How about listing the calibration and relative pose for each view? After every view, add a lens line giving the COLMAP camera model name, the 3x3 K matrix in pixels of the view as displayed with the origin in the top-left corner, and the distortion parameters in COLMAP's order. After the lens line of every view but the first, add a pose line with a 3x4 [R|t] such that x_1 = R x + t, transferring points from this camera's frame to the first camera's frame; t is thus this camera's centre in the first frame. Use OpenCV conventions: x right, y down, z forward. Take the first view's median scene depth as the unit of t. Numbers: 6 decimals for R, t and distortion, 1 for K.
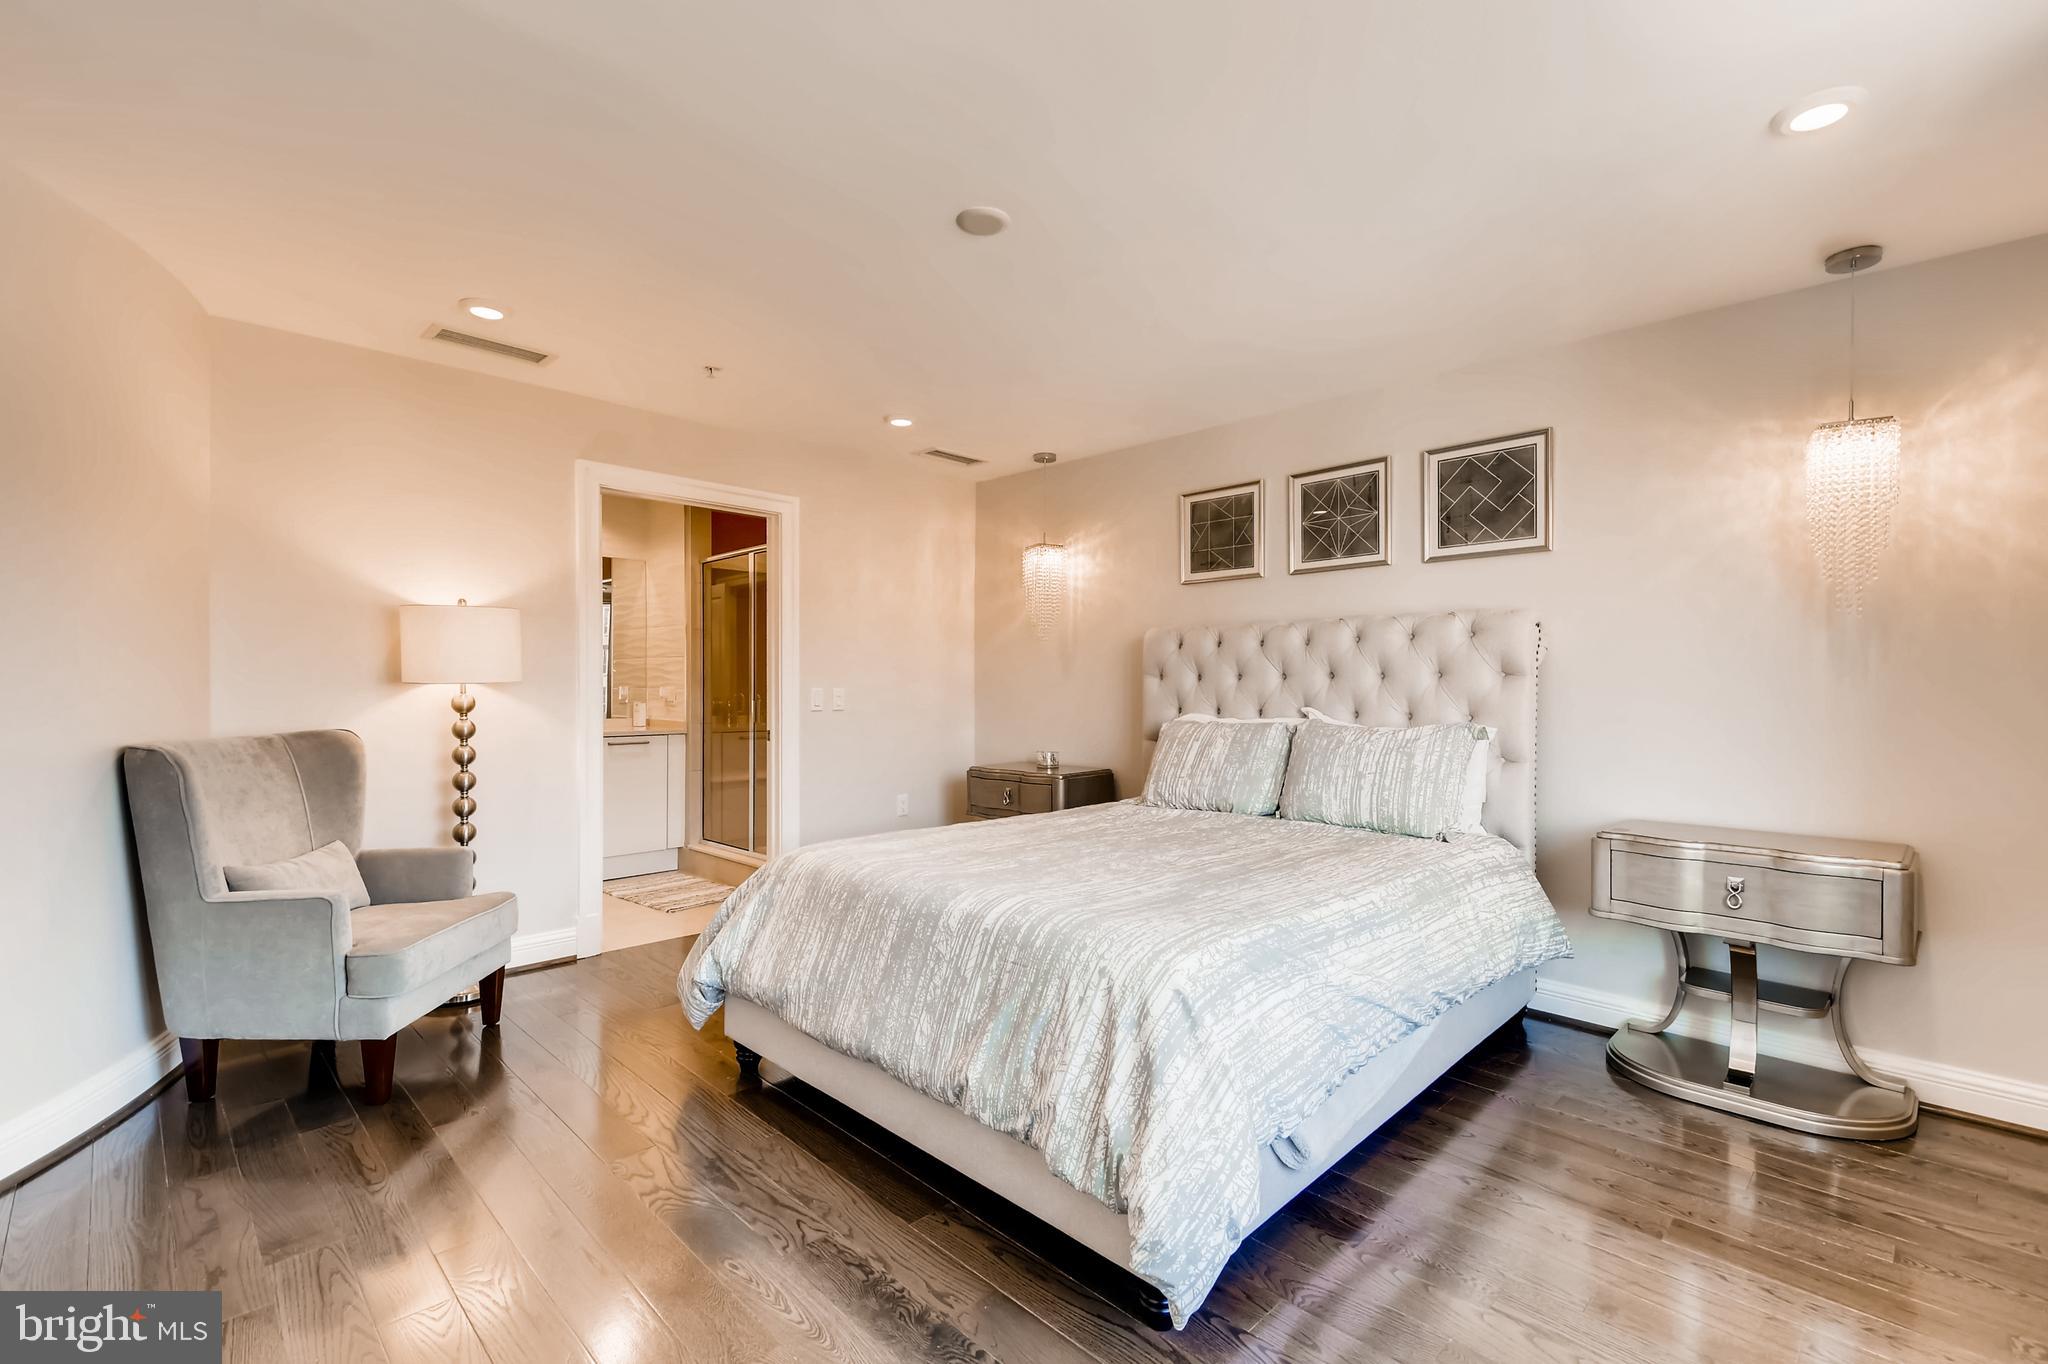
lens RADIAL K [[886.1, 0, 1015.2], [0, 886.1, 696.0], [0, 0, 1]] dist [0.047685, -0.027892]
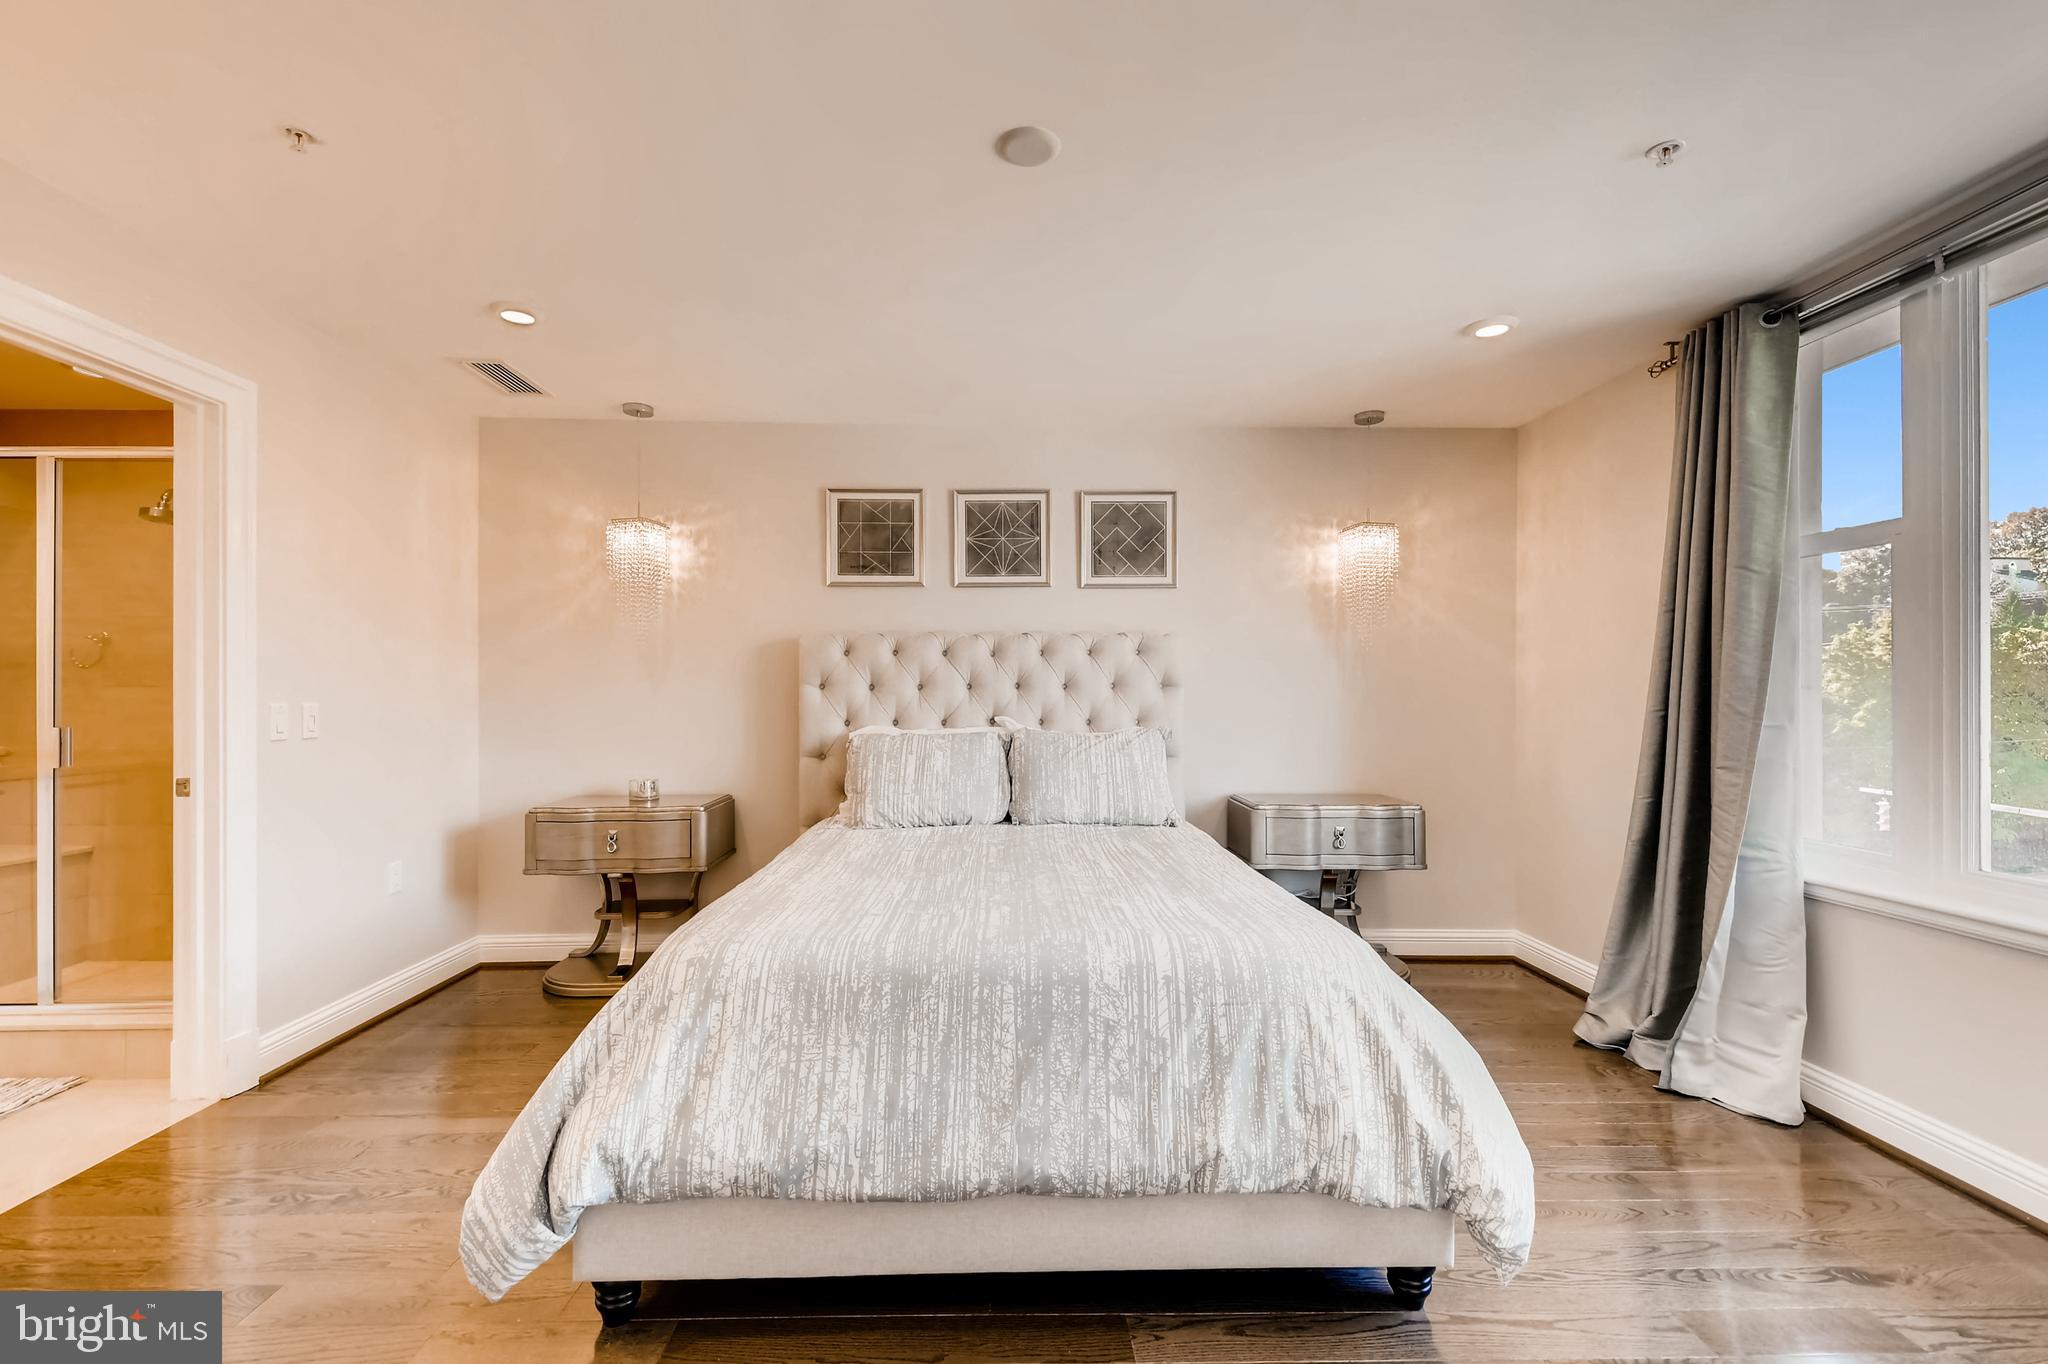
lens RADIAL K [[886.1, 0, 1015.2], [0, 886.1, 696.0], [0, 0, 1]] dist [0.047685, -0.027892]
pose [[0.689659, -0.004980, 0.724117, -0.450708], [0.012183, 0.999915, -0.004726, -0.006555], [-0.724032, 0.012081, 0.689661, 0.294202]]
